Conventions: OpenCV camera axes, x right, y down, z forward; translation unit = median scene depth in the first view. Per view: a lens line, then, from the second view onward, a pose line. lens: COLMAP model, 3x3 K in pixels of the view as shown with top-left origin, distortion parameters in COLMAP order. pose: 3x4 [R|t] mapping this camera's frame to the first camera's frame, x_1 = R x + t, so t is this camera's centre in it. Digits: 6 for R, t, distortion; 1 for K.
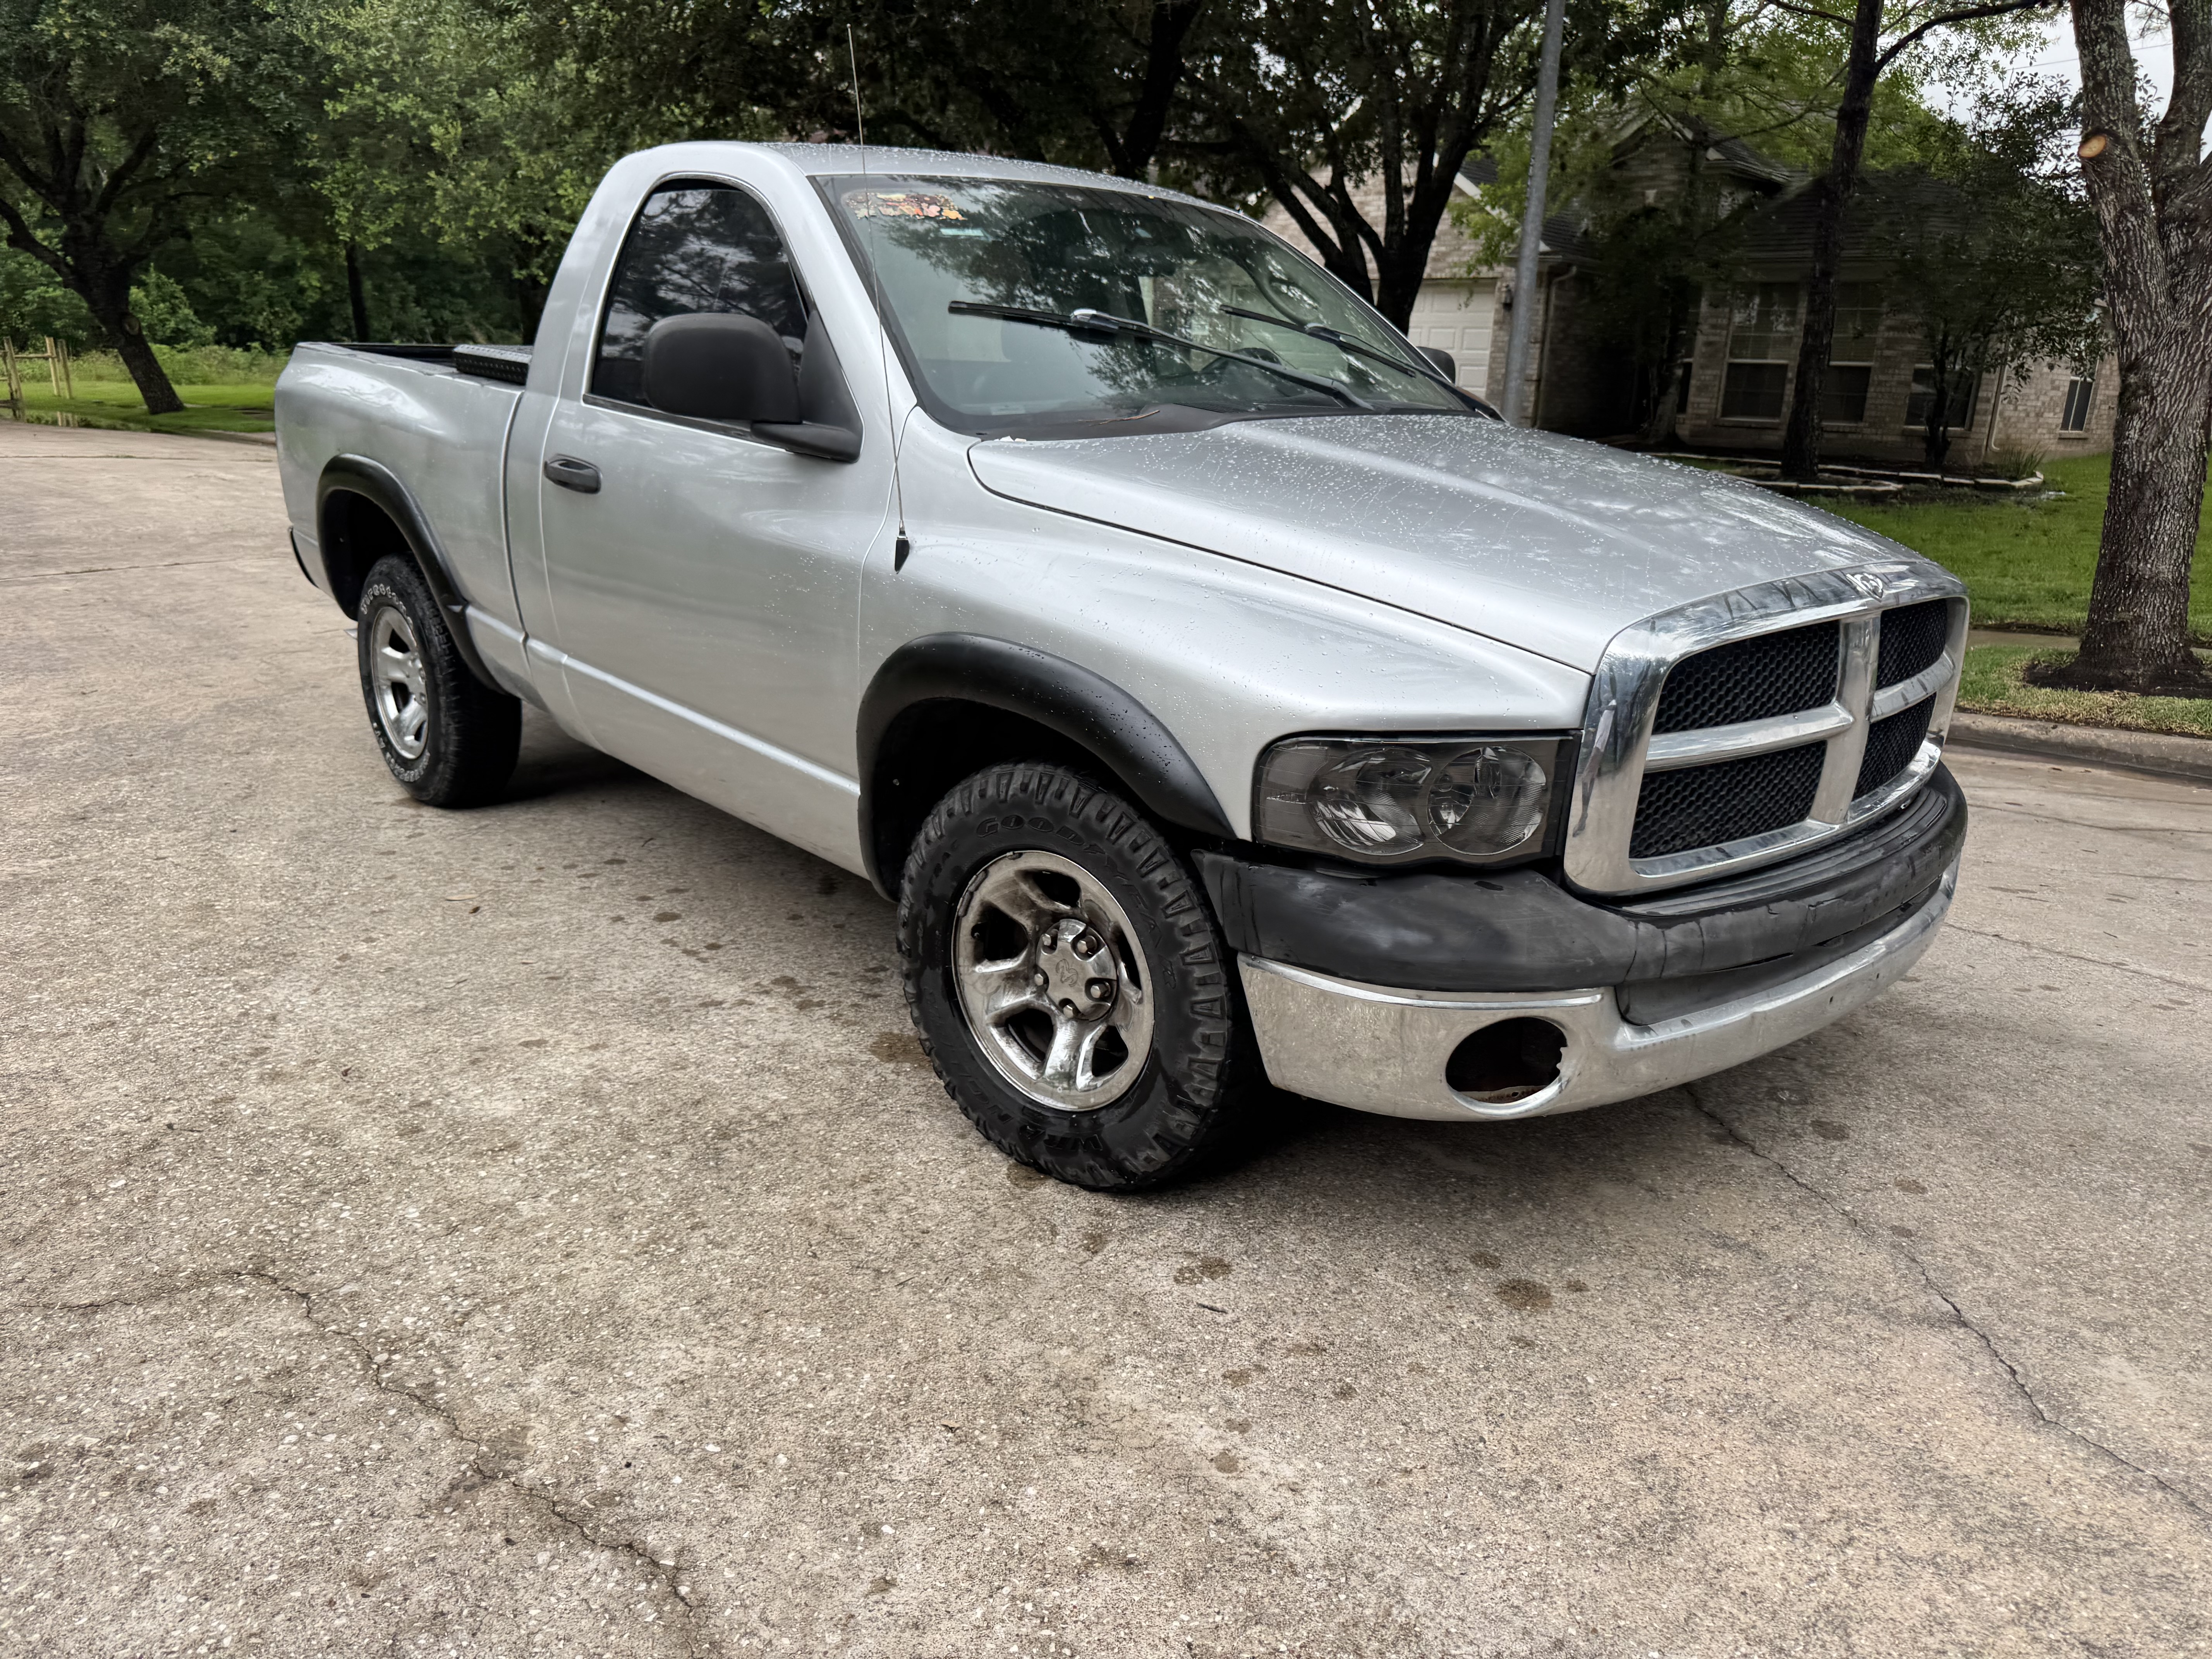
lens RADIAL K [[1585.1, 0, 1116.6], [0, 1585.1, 830.1], [0, 0, 1]] dist [0.008140, -0.010641]
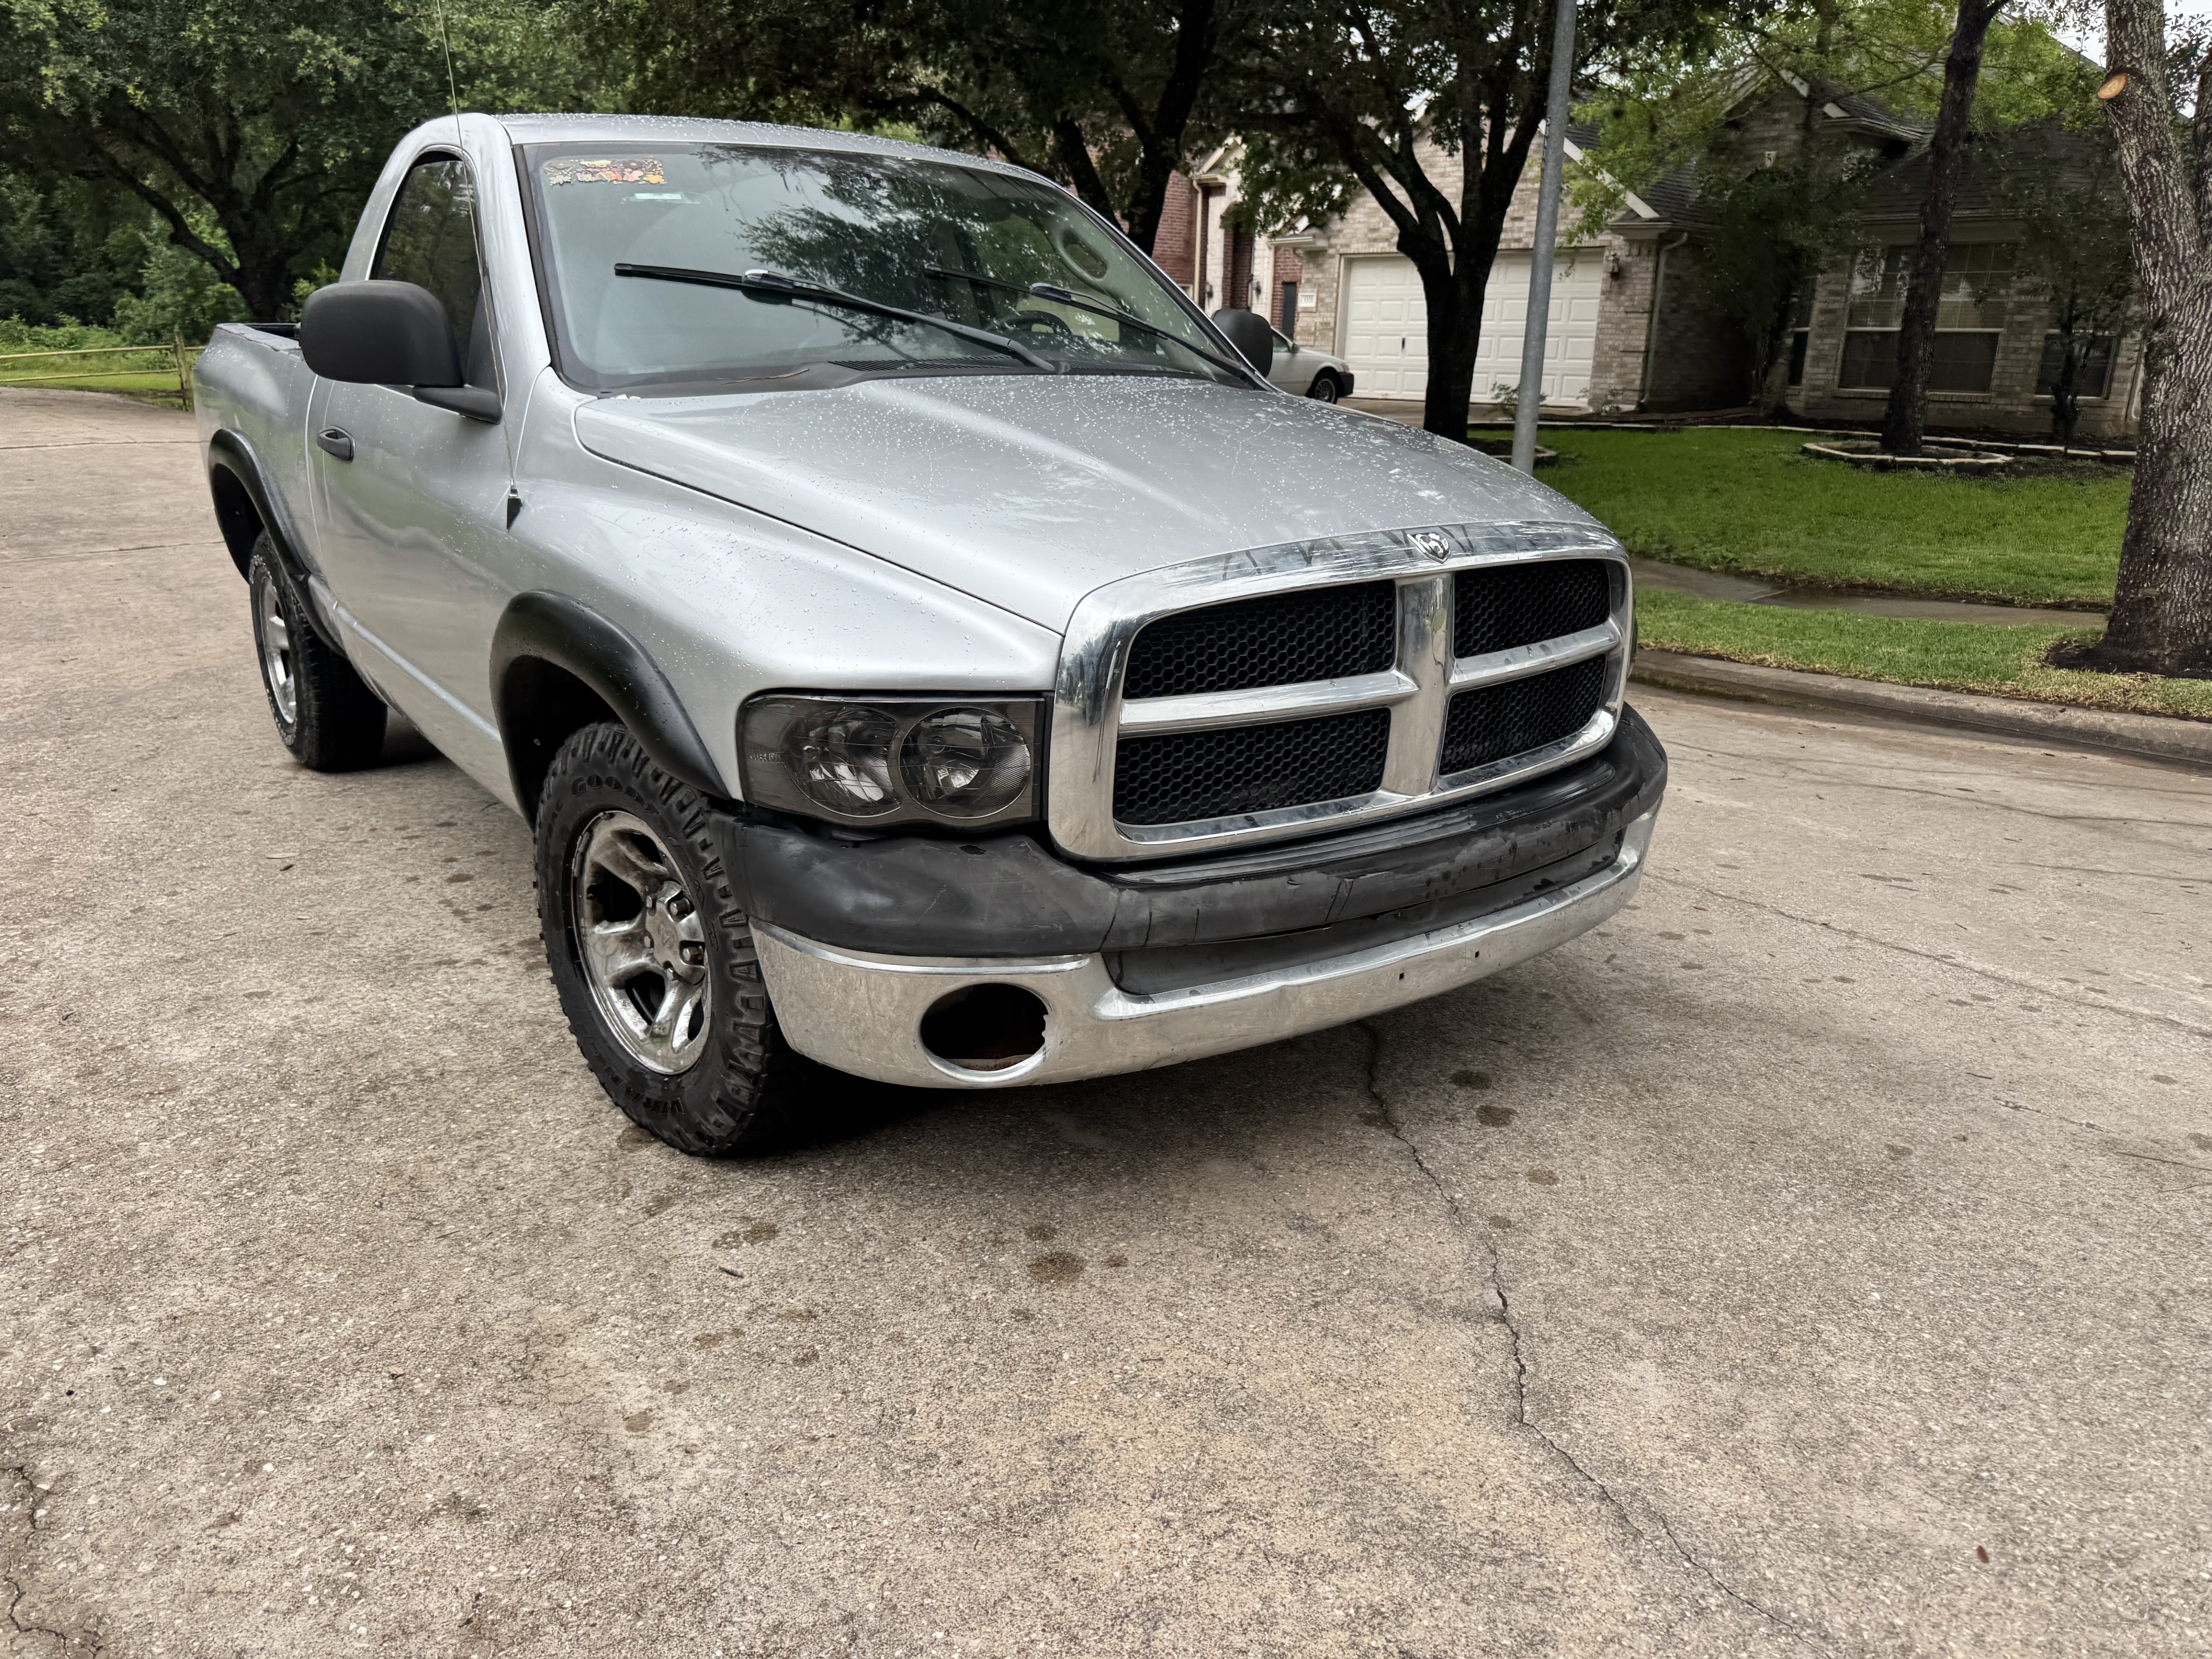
lens RADIAL K [[1585.1, 0, 1116.6], [0, 1585.1, 830.1], [0, 0, 1]] dist [0.008140, -0.010641]
pose [[0.995283, 0.015679, -0.095736, 0.329650], [-0.014602, 0.999822, 0.011939, 0.007644], [0.095907, -0.010485, 0.995335, 0.028182]]
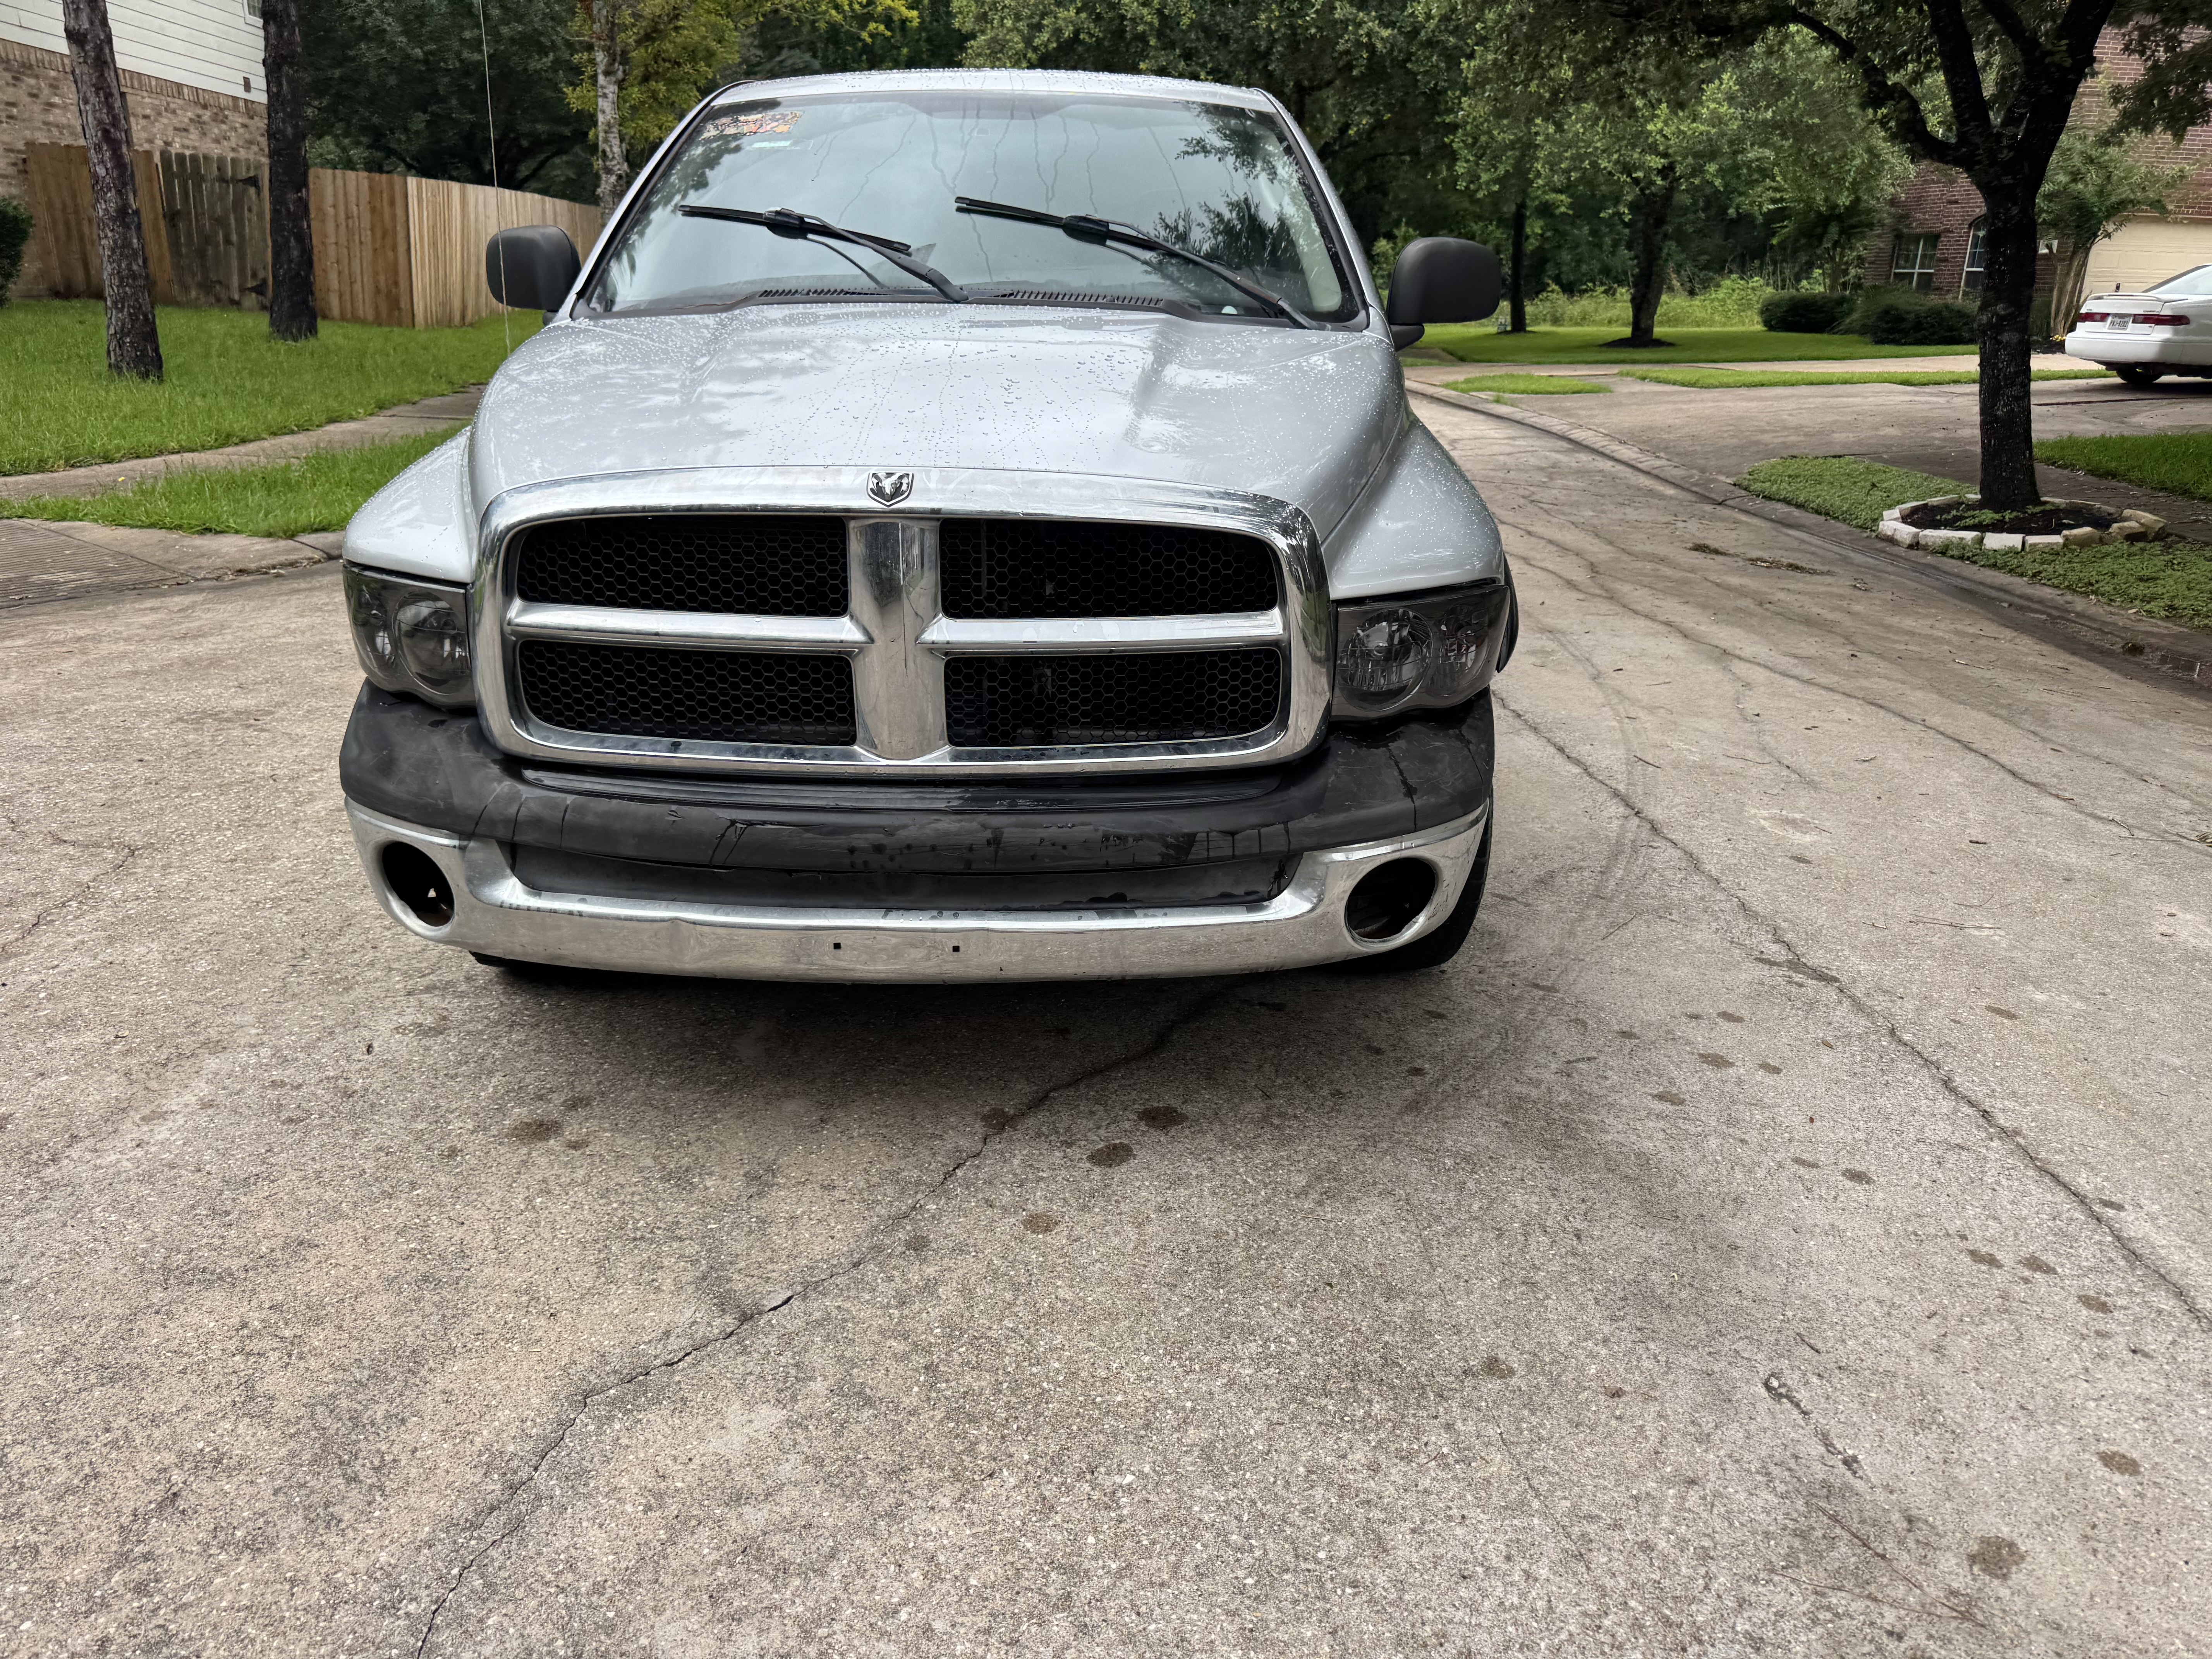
lens RADIAL K [[1582.6, 0, 1118.1], [0, 1582.6, 807.9], [0, 0, 1]] dist [0.011695, -0.014947]
pose [[0.734259, 0.198014, -0.649350, 1.018263], [-0.185309, 0.978652, 0.088891, -0.071455], [0.653089, 0.055061, 0.755277, 0.383470]]
